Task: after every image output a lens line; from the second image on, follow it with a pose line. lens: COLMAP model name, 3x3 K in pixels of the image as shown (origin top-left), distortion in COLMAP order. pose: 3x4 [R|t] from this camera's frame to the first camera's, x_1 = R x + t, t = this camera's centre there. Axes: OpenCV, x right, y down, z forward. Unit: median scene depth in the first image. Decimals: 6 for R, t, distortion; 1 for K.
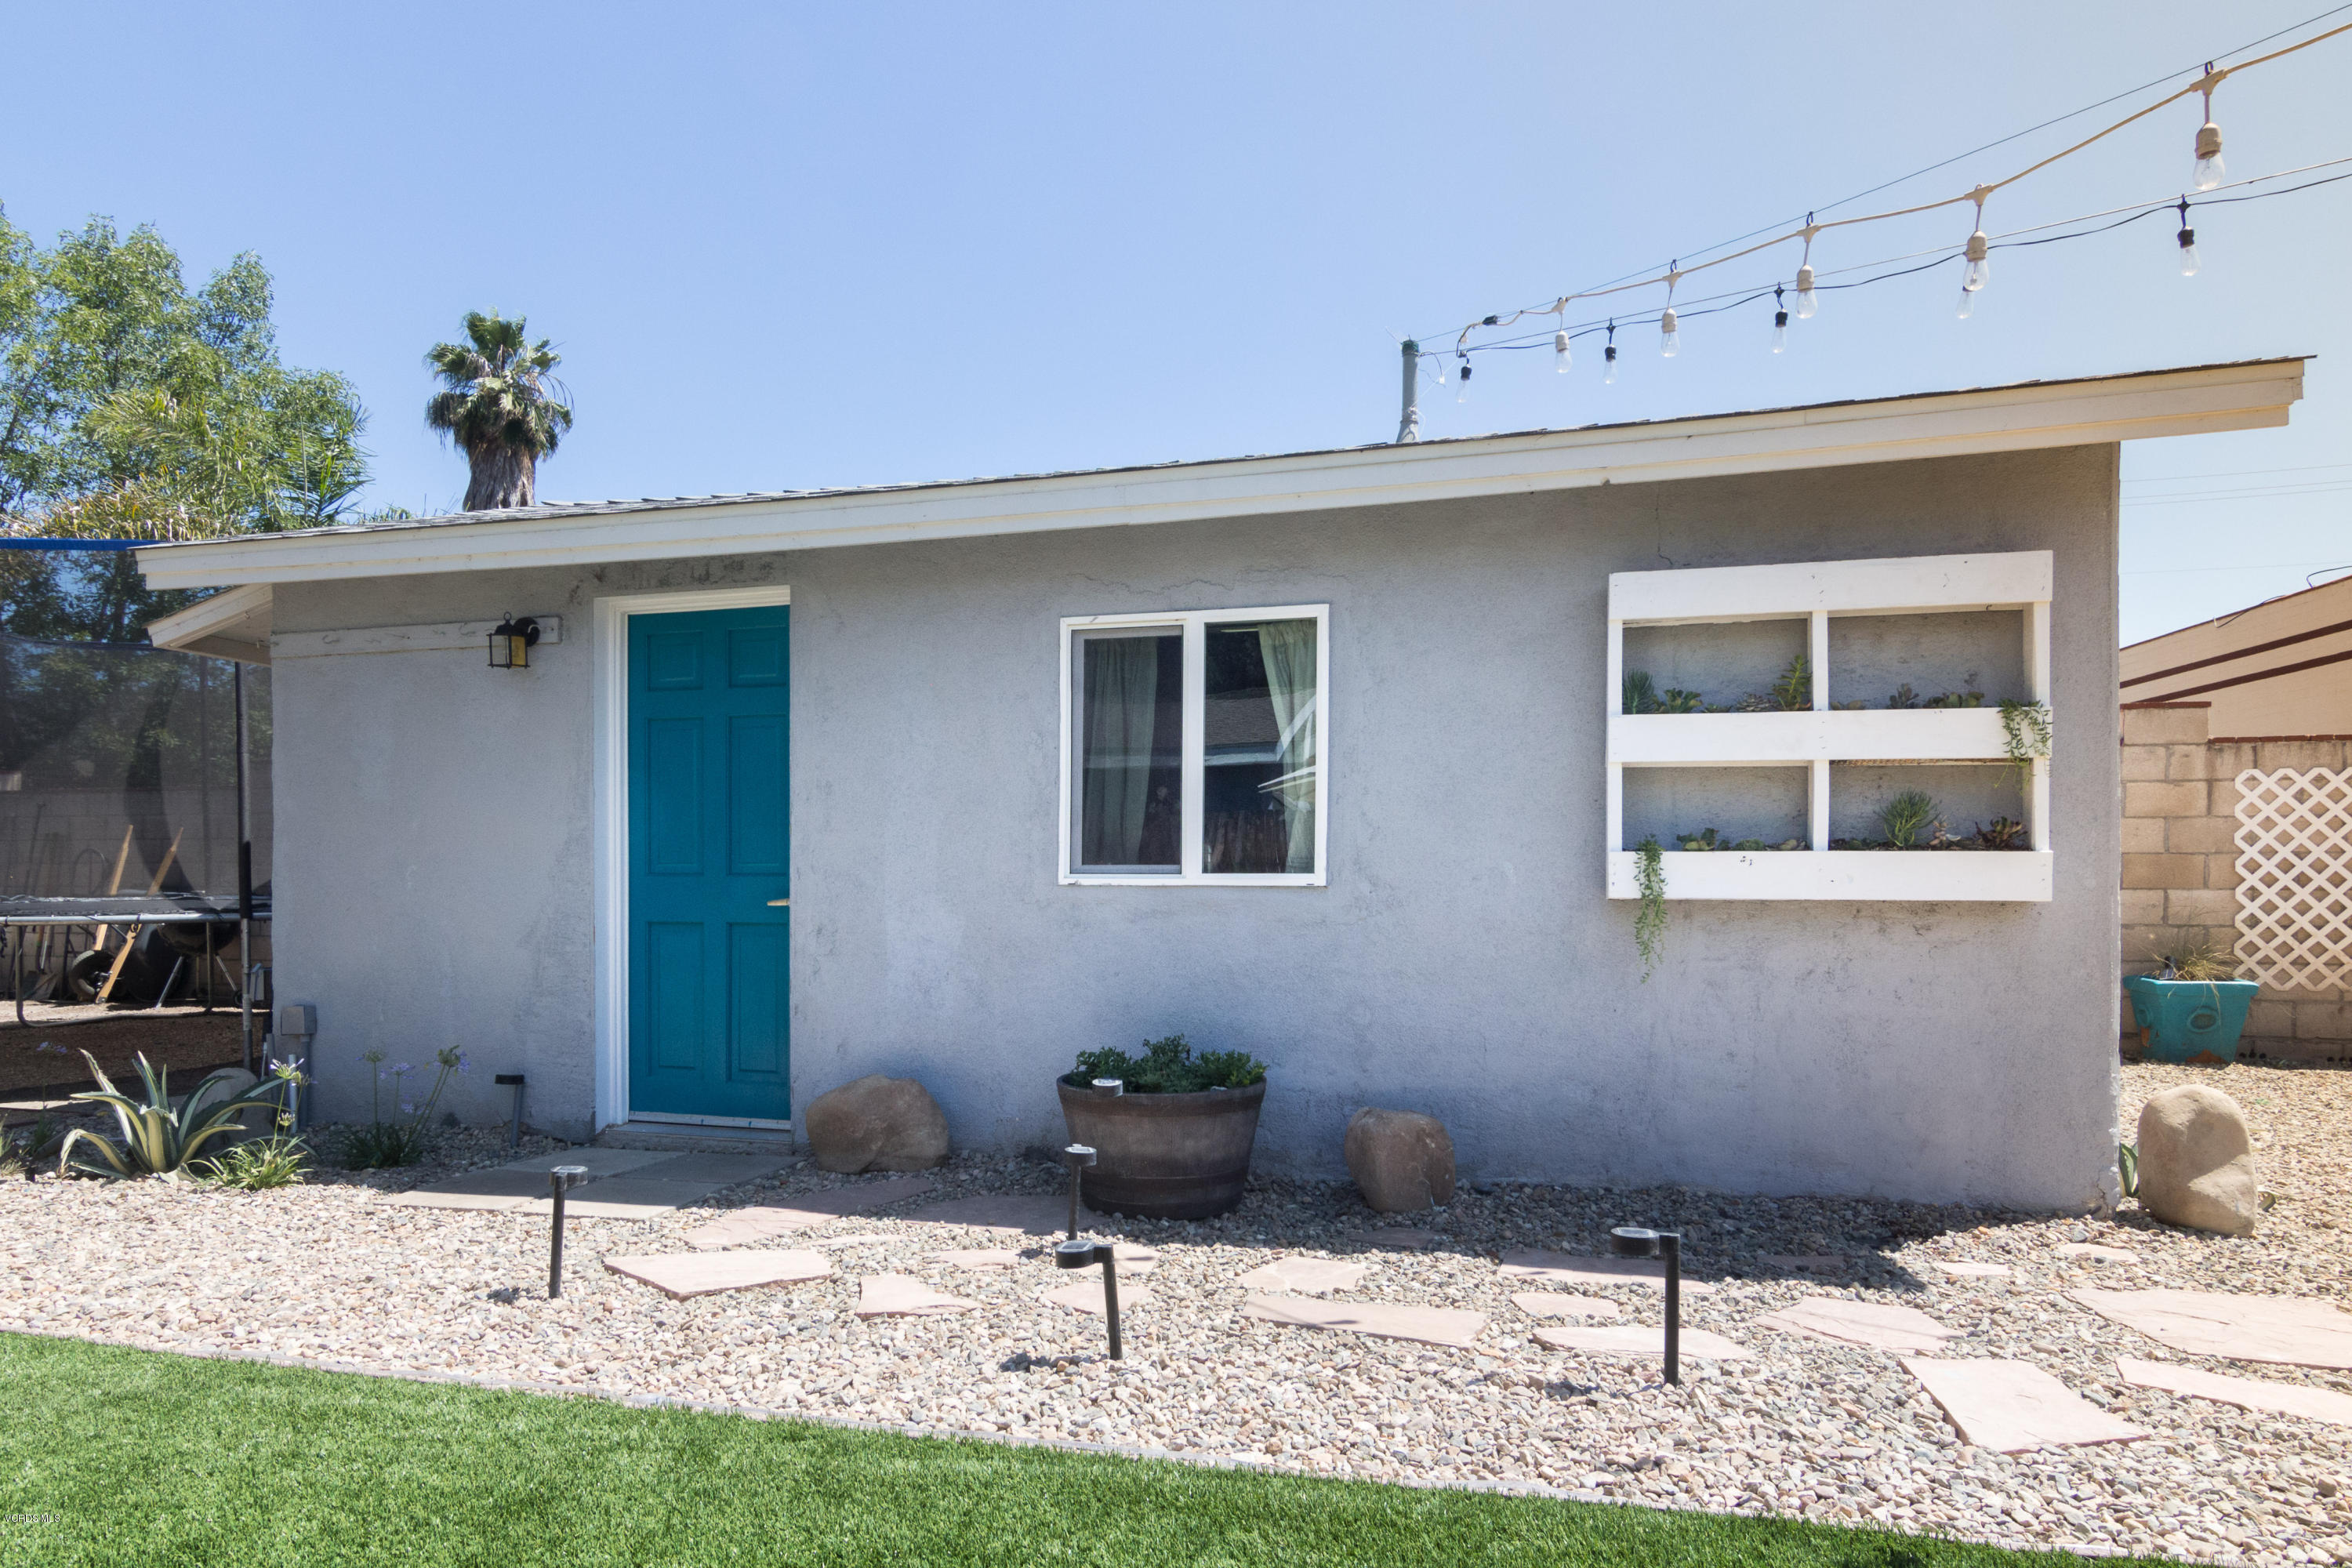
lens RADIAL K [[1383.6, 0, 1114.8], [0, 1383.6, 906.8], [0, 0, 1]] dist [-0.001717, -0.000660]
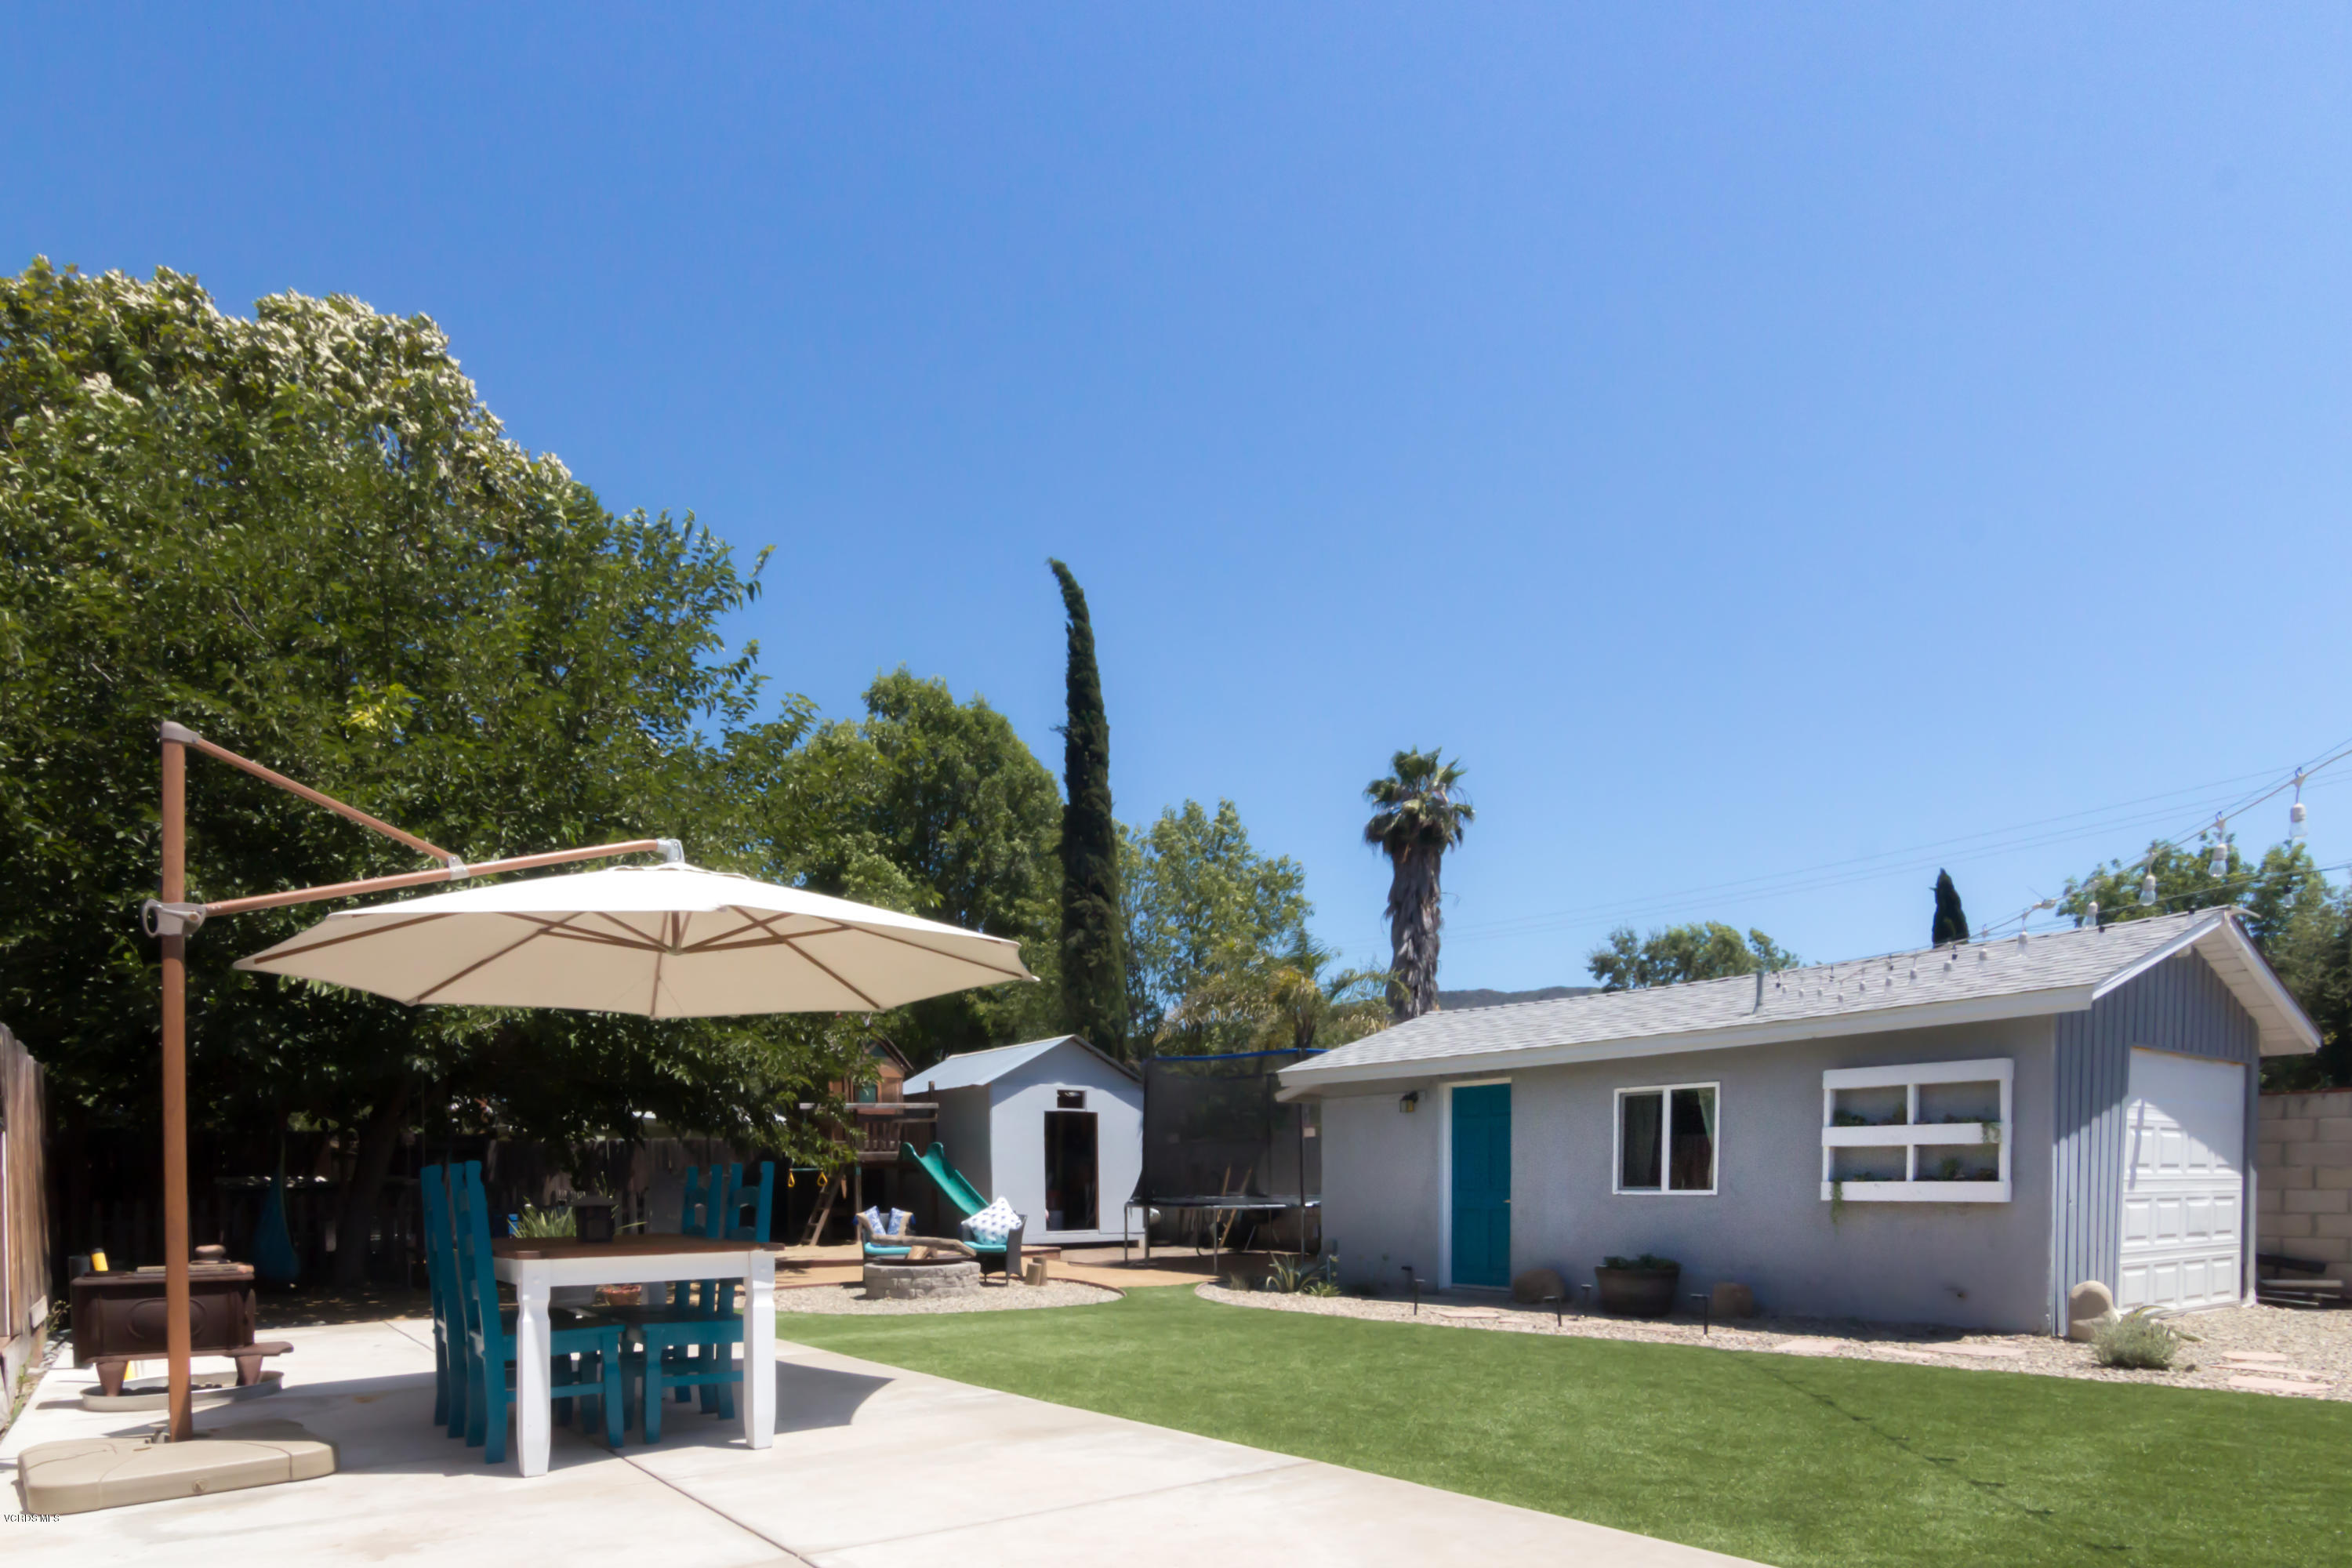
lens RADIAL K [[1298.5, 0, 1056.8], [0, 1298.5, 1227.2], [0, 0, 1]] dist [0.014079, -0.000214]
pose [[0.778751, 0.013549, -0.627187, 0.701975], [-0.000883, 0.999789, 0.020501, -0.003975], [0.627333, -0.015411, 0.778599, -1.584577]]
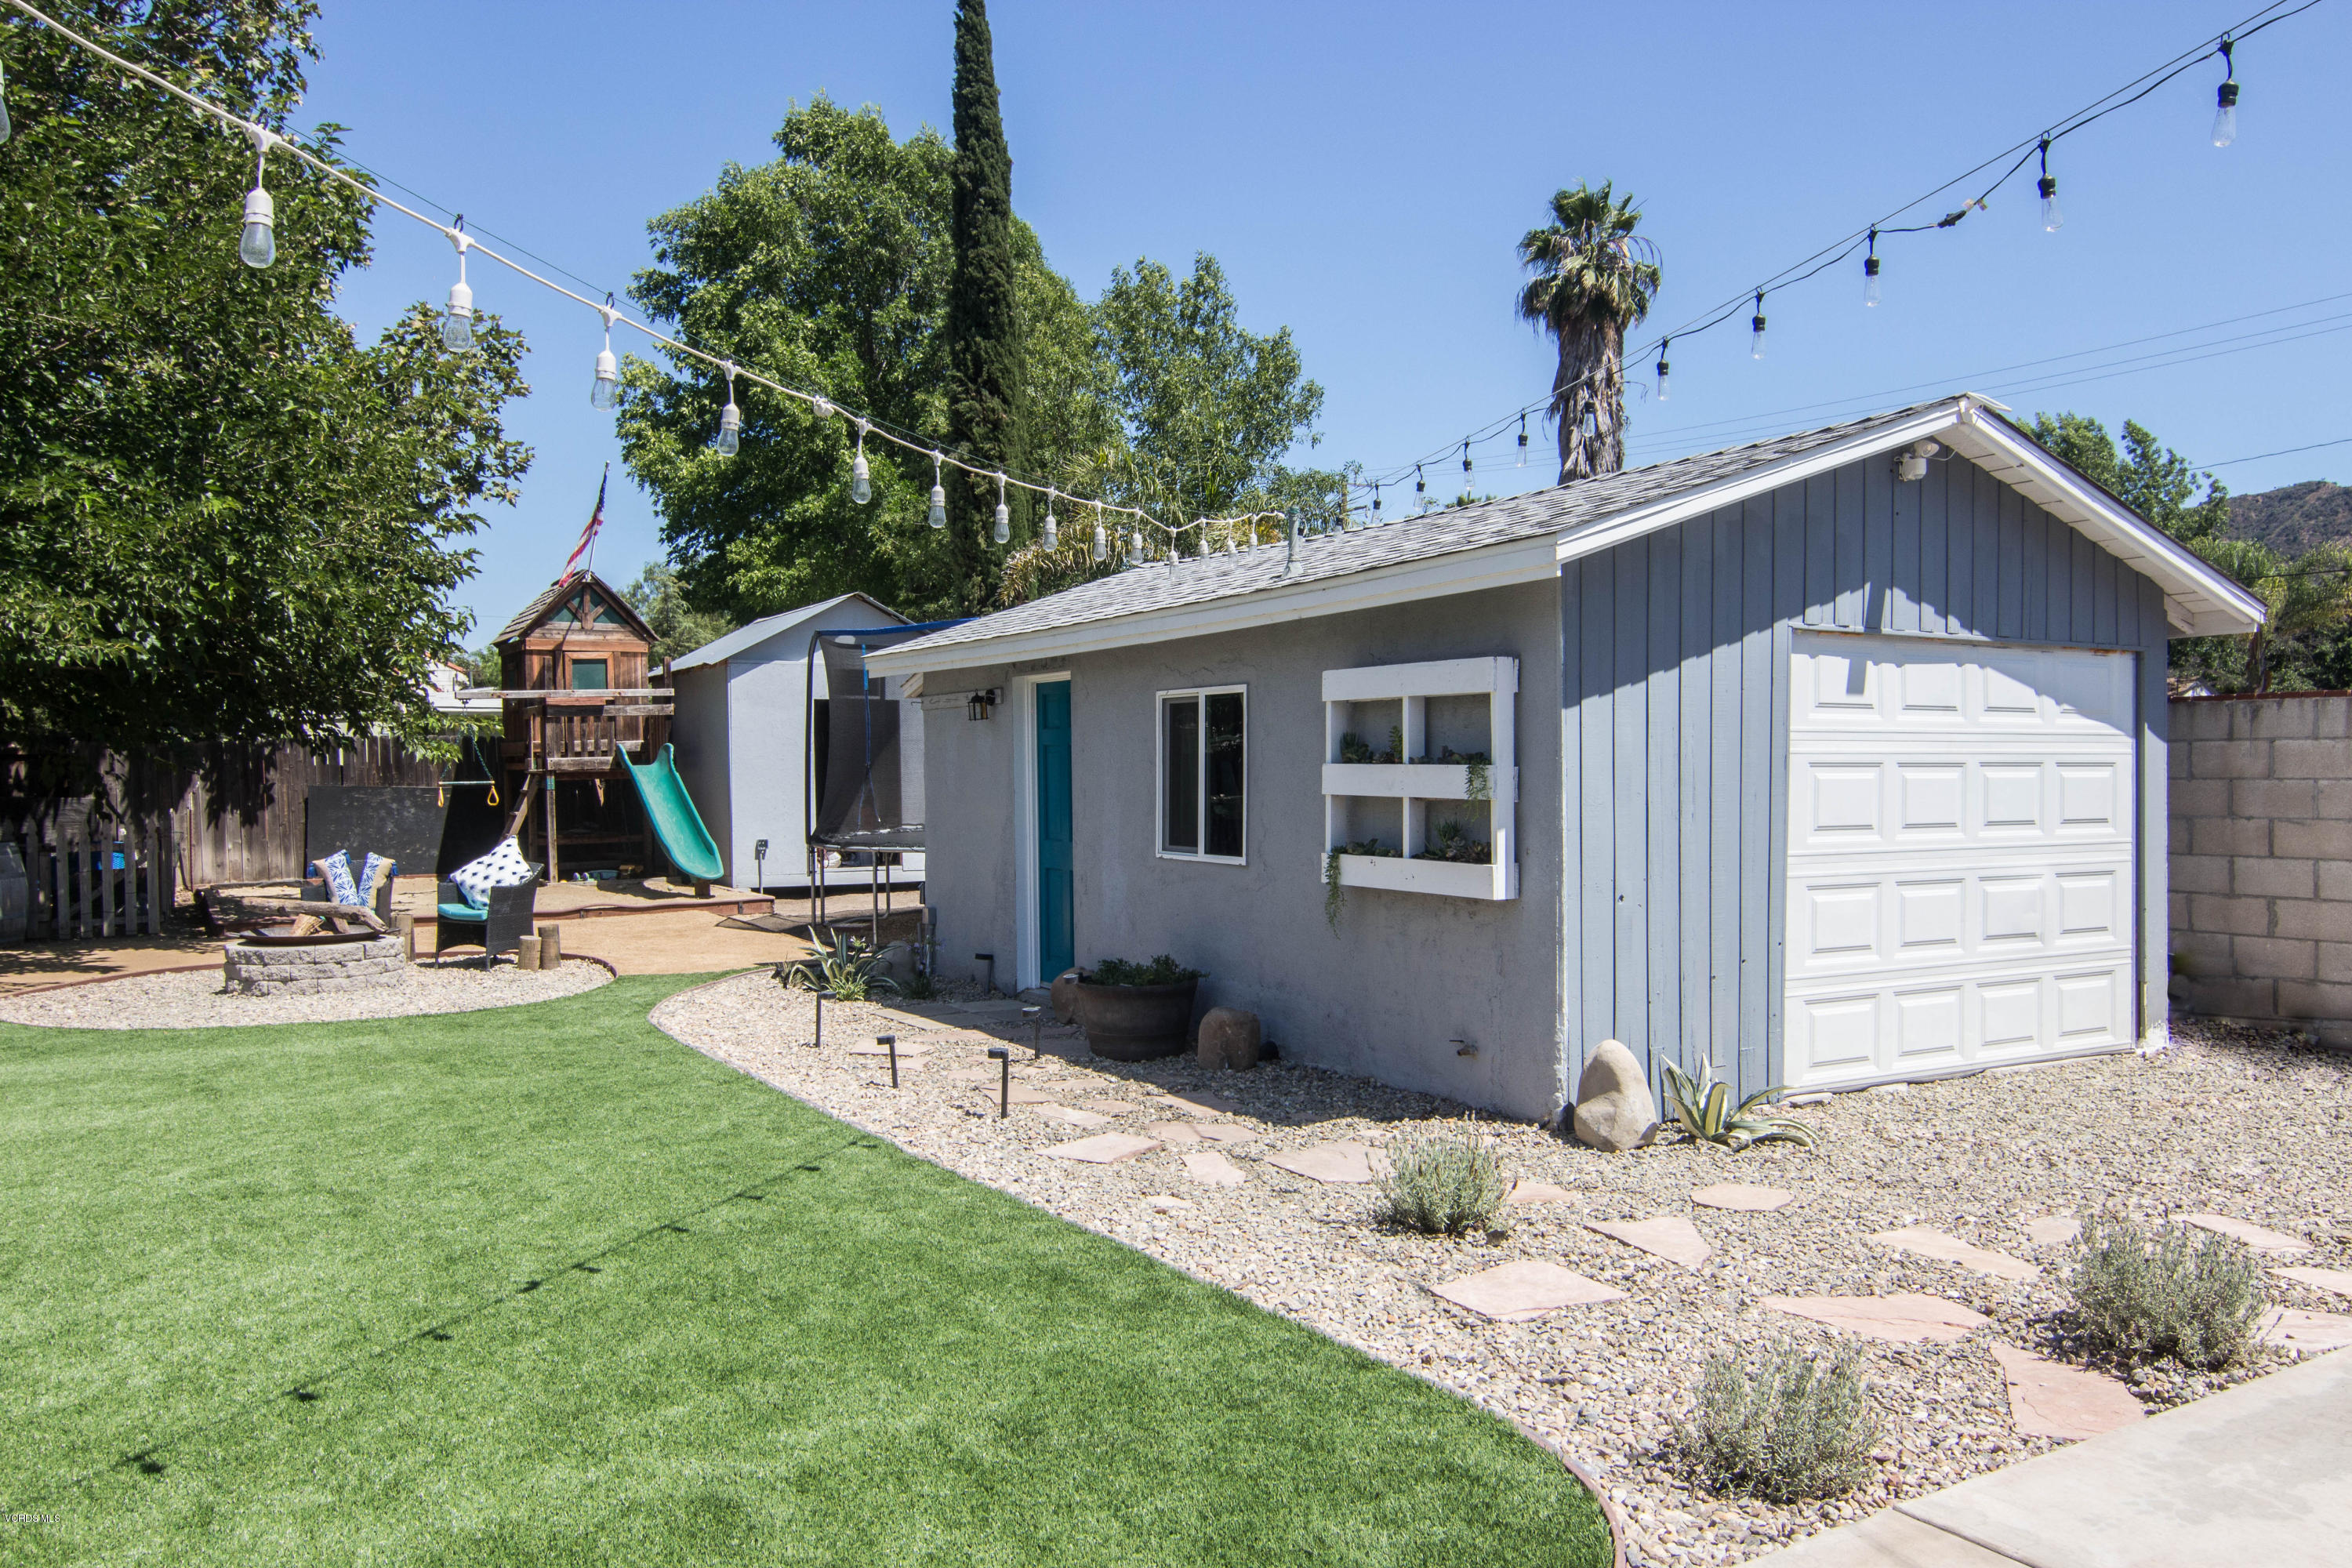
lens RADIAL K [[1697.6, 0, 1176.0], [0, 1697.6, 784.0], [0, 0, 1]] dist [0.014809, -0.037638]
pose [[0.729331, -0.000368, -0.684161, 1.404301], [-0.002479, 0.999992, -0.003181, -0.100793], [0.684156, 0.004016, 0.729324, -0.444788]]
